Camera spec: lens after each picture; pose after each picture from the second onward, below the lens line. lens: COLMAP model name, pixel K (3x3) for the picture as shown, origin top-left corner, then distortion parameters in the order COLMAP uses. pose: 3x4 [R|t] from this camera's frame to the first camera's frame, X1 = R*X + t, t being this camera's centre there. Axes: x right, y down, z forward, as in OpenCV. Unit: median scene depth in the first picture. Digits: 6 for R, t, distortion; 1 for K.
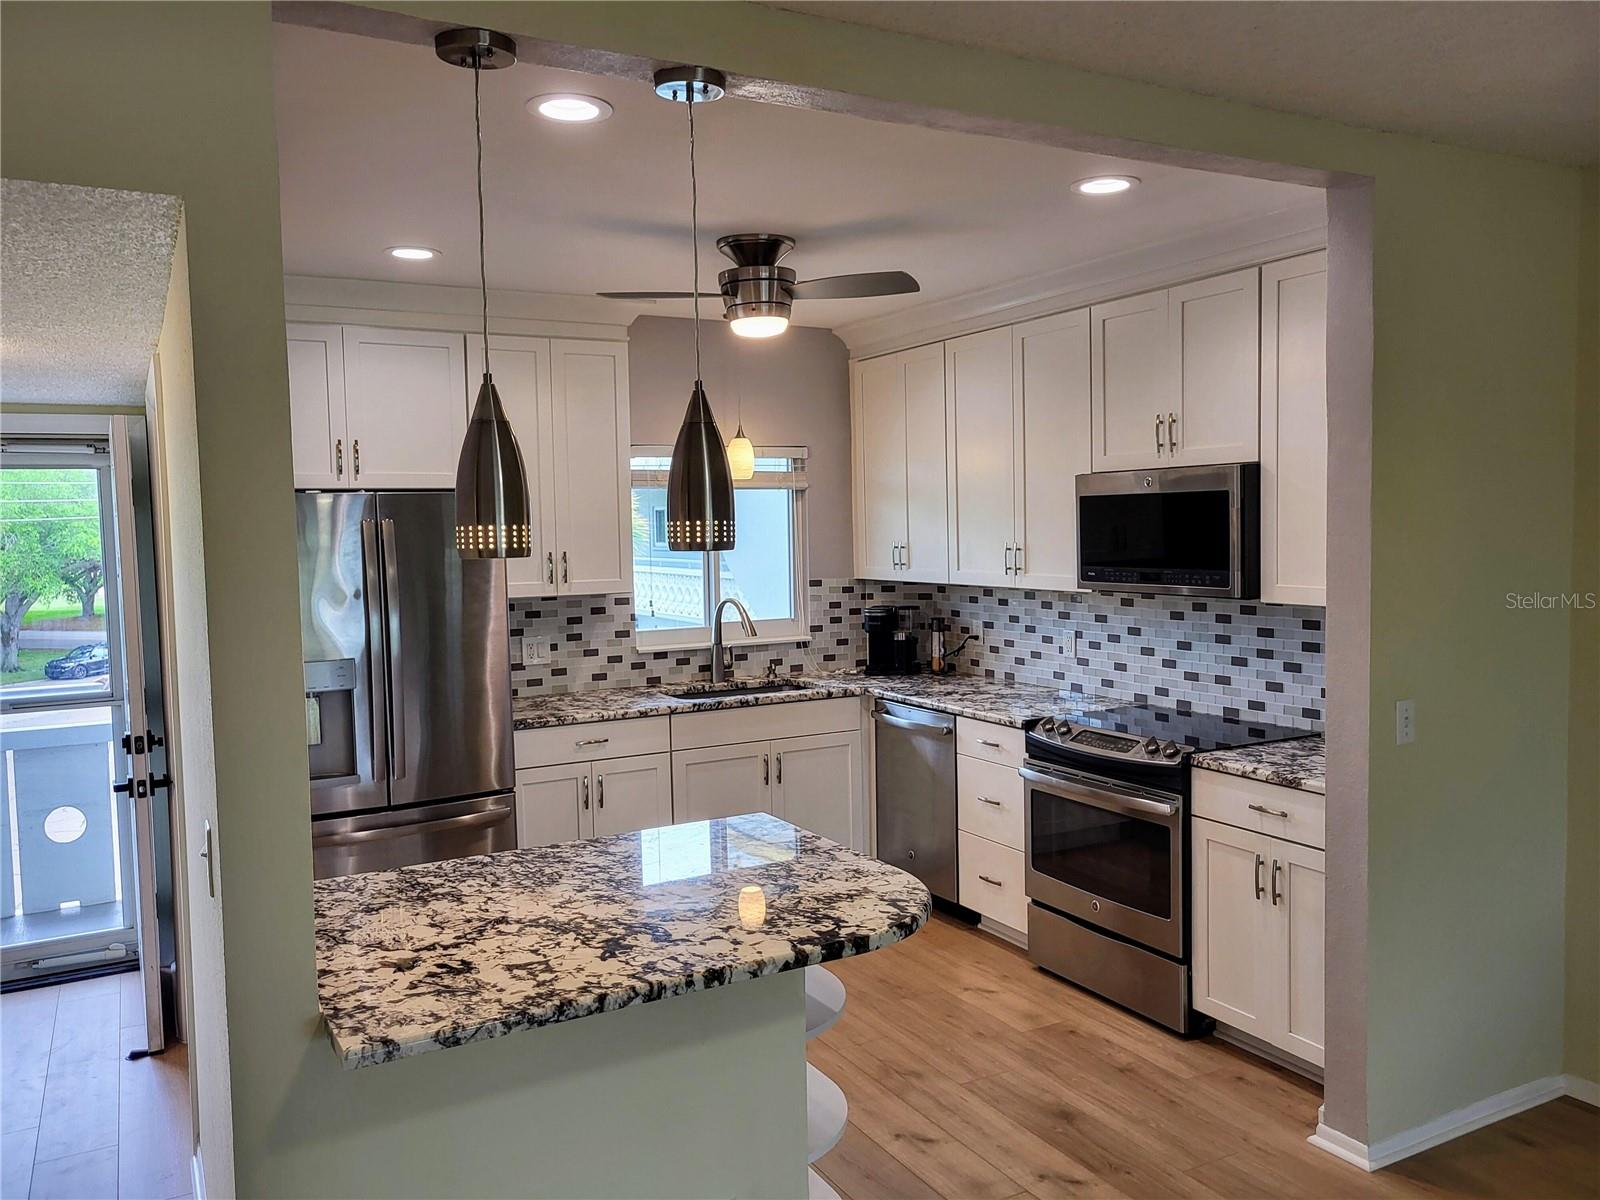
lens RADIAL K [[1259.6, 0, 811.2], [0, 1259.6, 599.0], [0, 0, 1]] dist [0.039840, -0.000988]
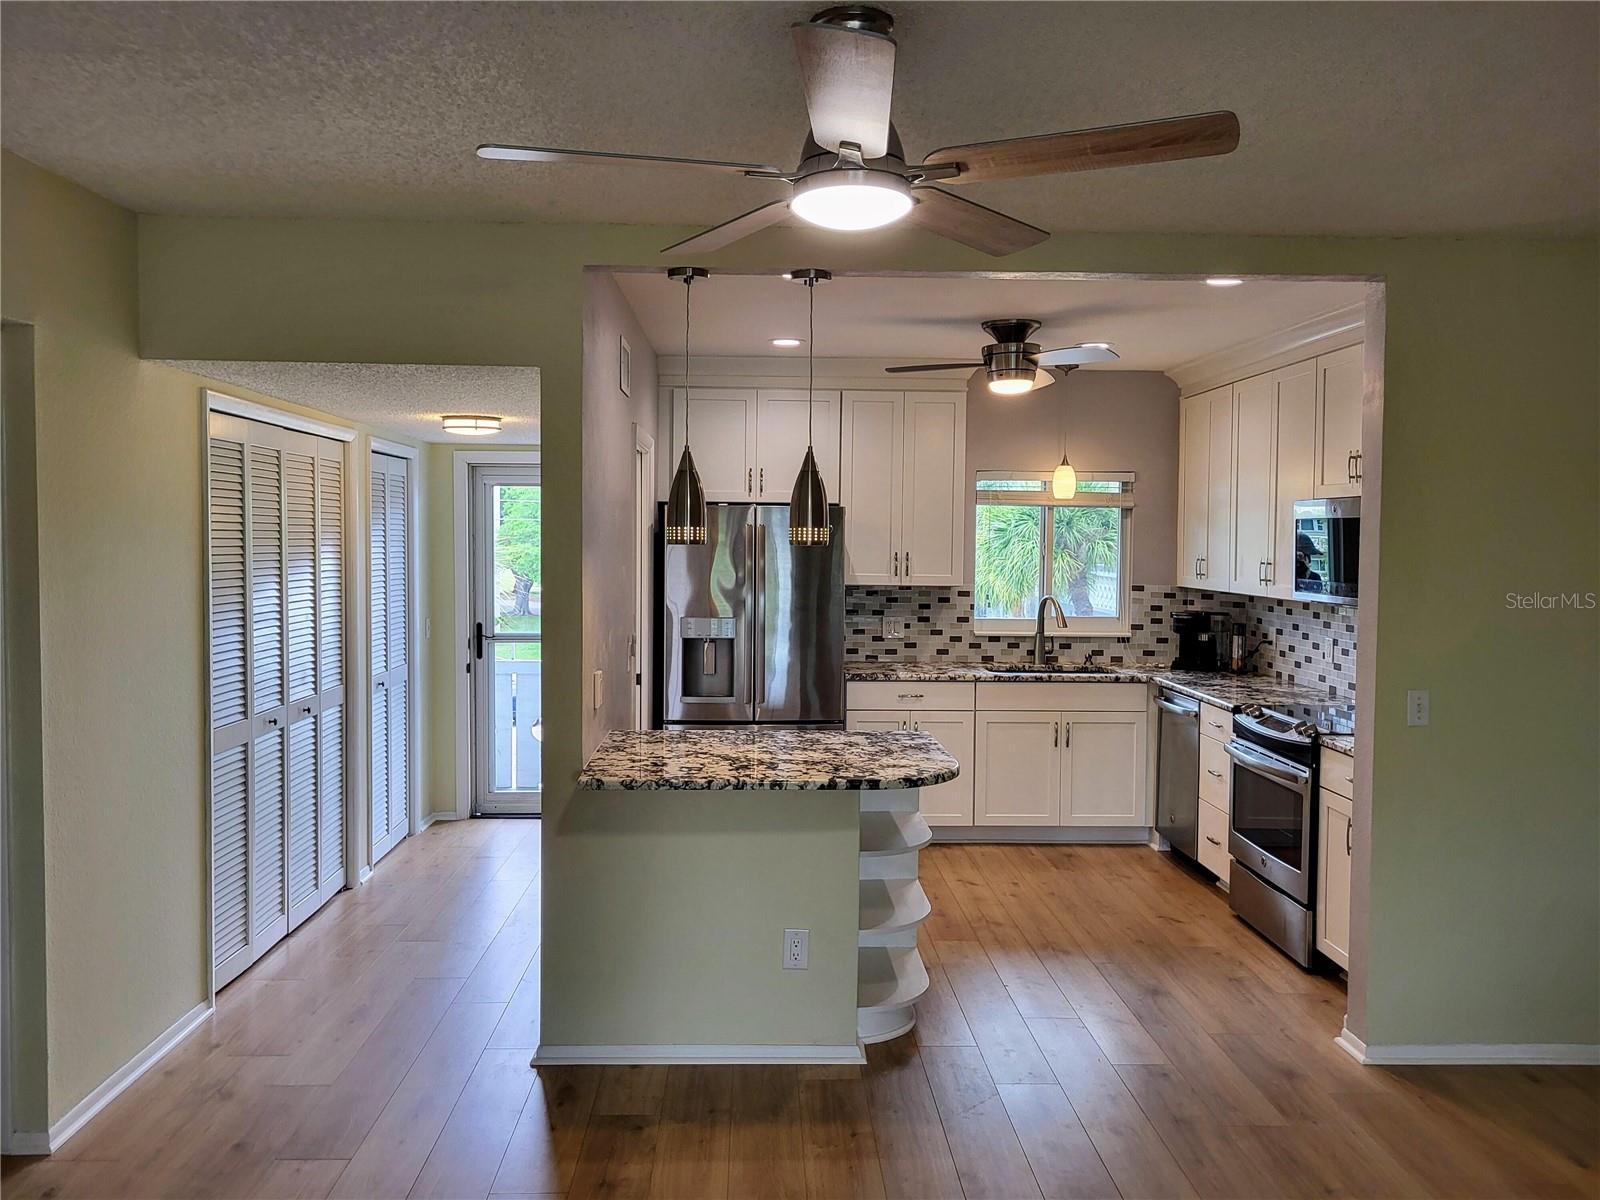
lens RADIAL K [[1291.0, 0, 794.5], [0, 1291.0, 583.3], [0, 0, 1]] dist [0.047414, 0.001684]
pose [[0.890414, 0.046711, -0.452748, 0.328570], [-0.056514, 0.998369, -0.008142, 0.013328], [0.451629, 0.032836, 0.891601, -0.268359]]
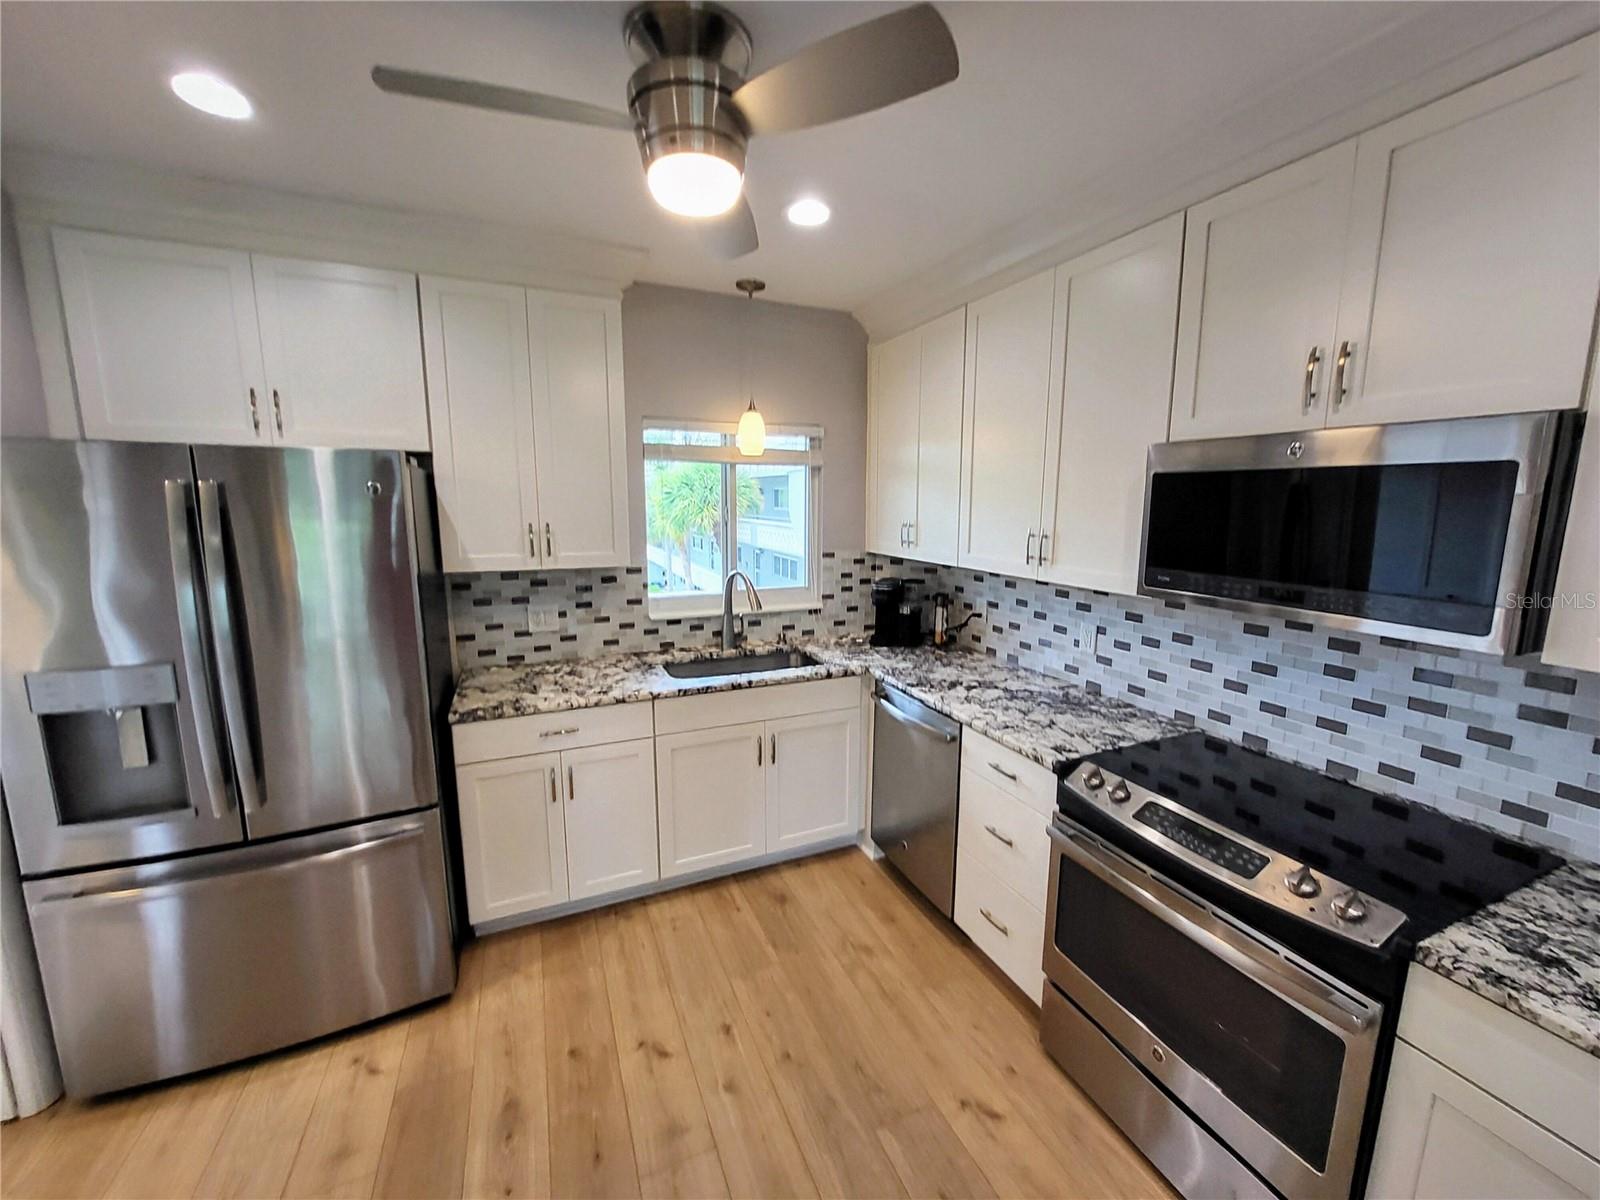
lens RADIAL K [[622.7, 0, 815.3], [0, 622.7, 596.3], [0, 0, 1]] dist [-0.002331, -0.000210]
pose [[0.996206, 0.039303, -0.077644, 0.043619], [-0.031706, 0.994803, 0.096752, -0.035687], [0.081043, -0.093923, 0.992275, 0.581930]]
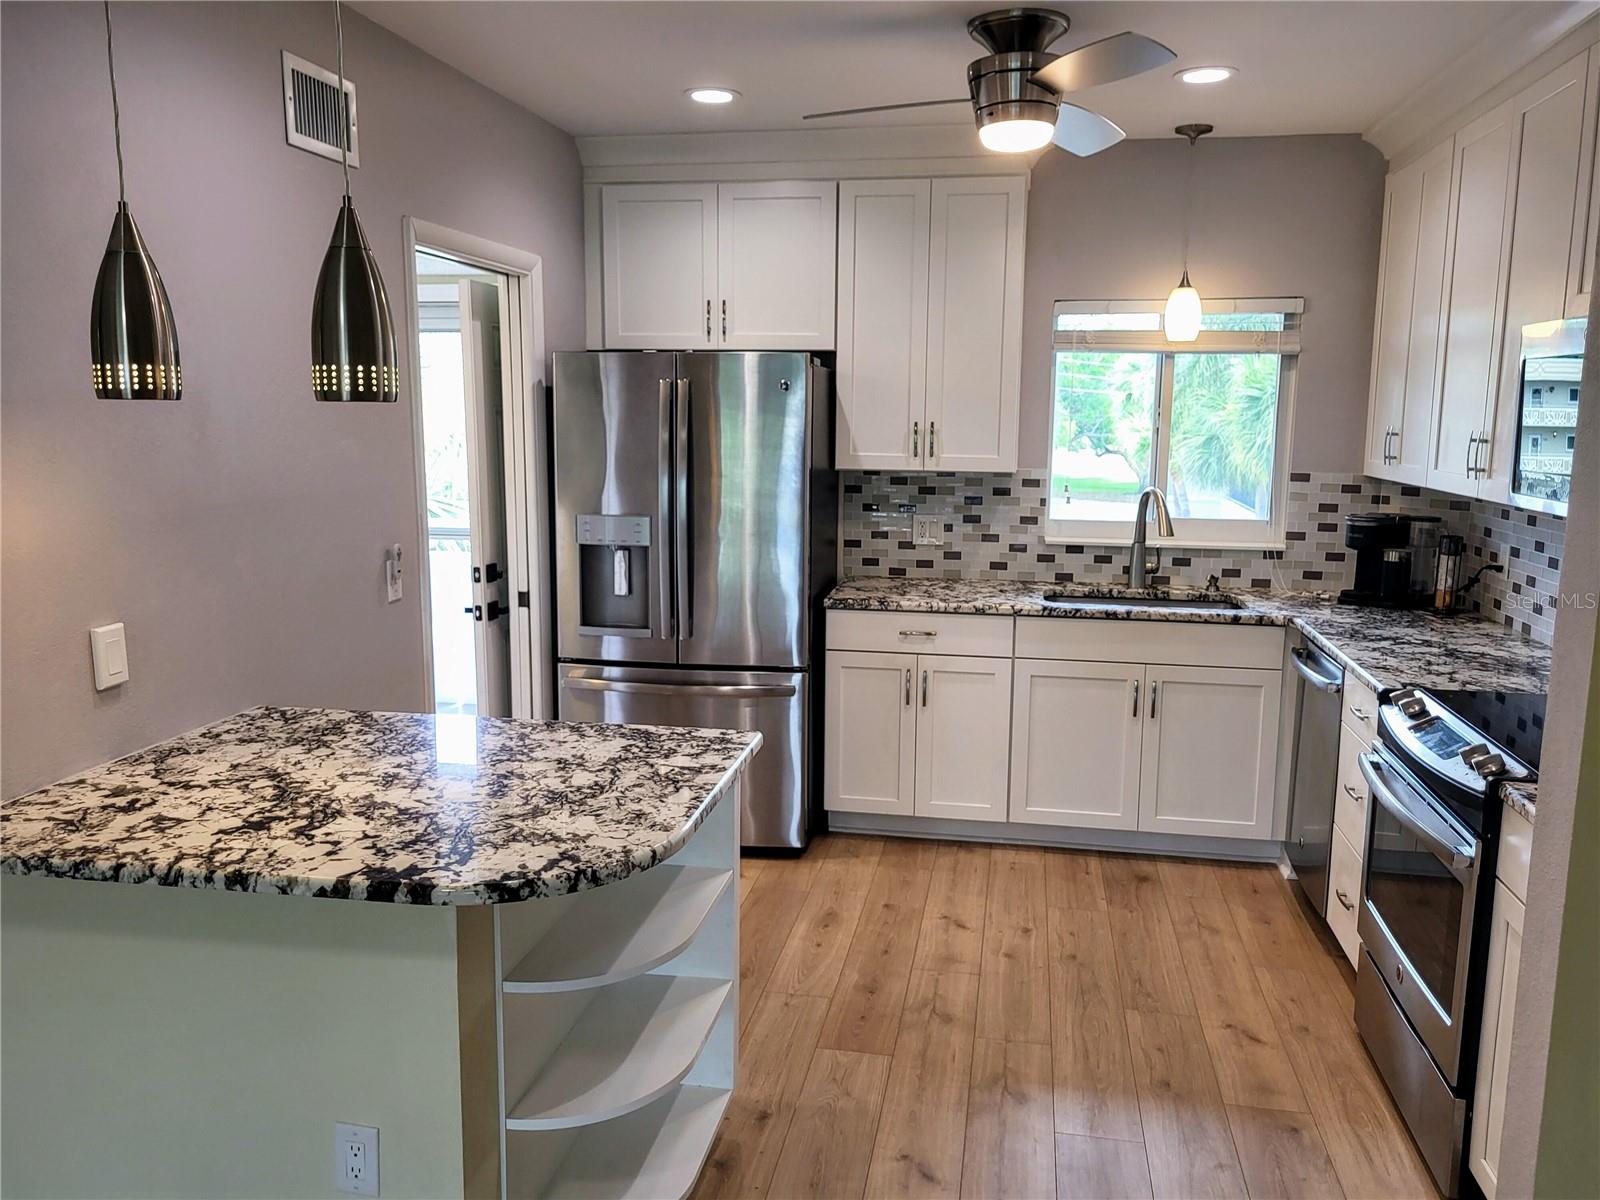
lens RADIAL K [[1273.0, 0, 801.4], [0, 1273.0, 608.7], [0, 0, 1]] dist [0.029403, -0.008740]
pose [[0.769208, 0.128411, -0.625963, 0.335600], [-0.064759, 0.990222, 0.123557, -0.012244], [0.635708, -0.054504, 0.770003, 0.247118]]
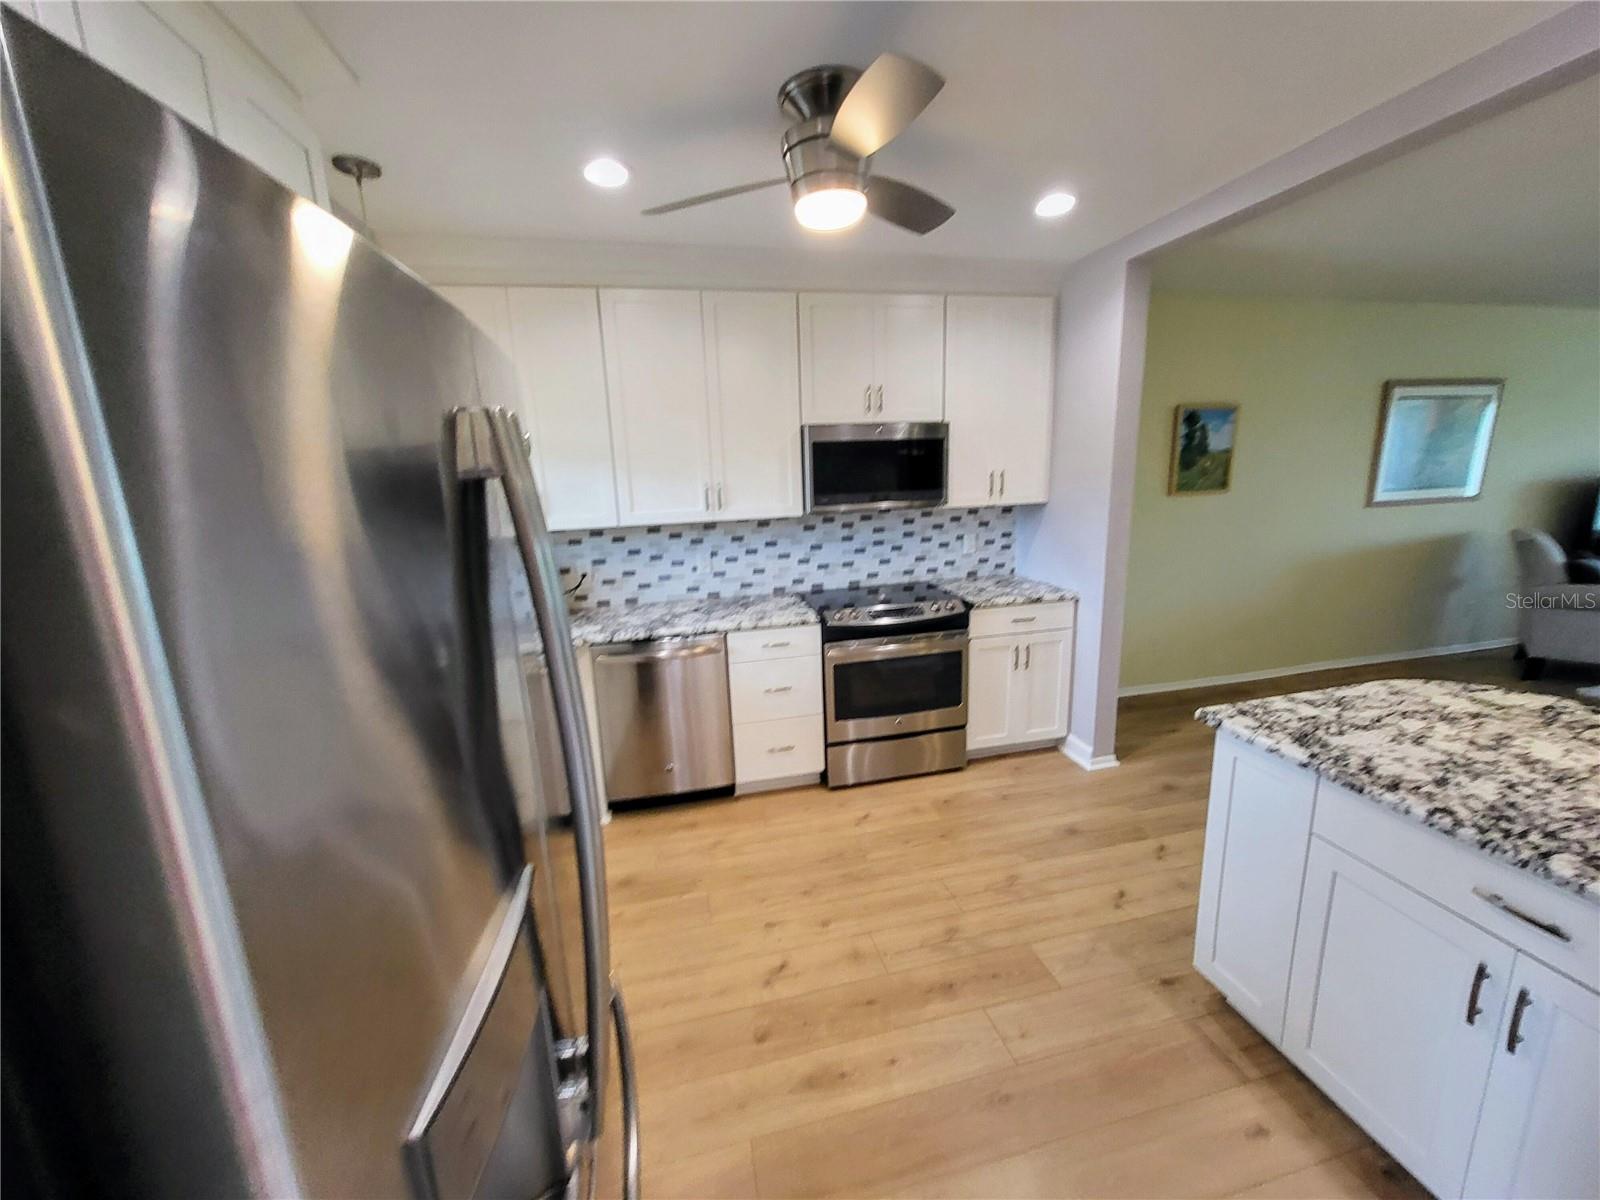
lens RADIAL K [[630.6, 0, 812.5], [0, 630.6, 594.1], [0, 0, 1]] dist [0.000848, -0.000253]
pose [[0.268130, -0.184491, 0.945552, -0.415540], [0.091988, 0.981910, 0.165500, -0.032270], [-0.958981, 0.042604, 0.280250, 0.775967]]
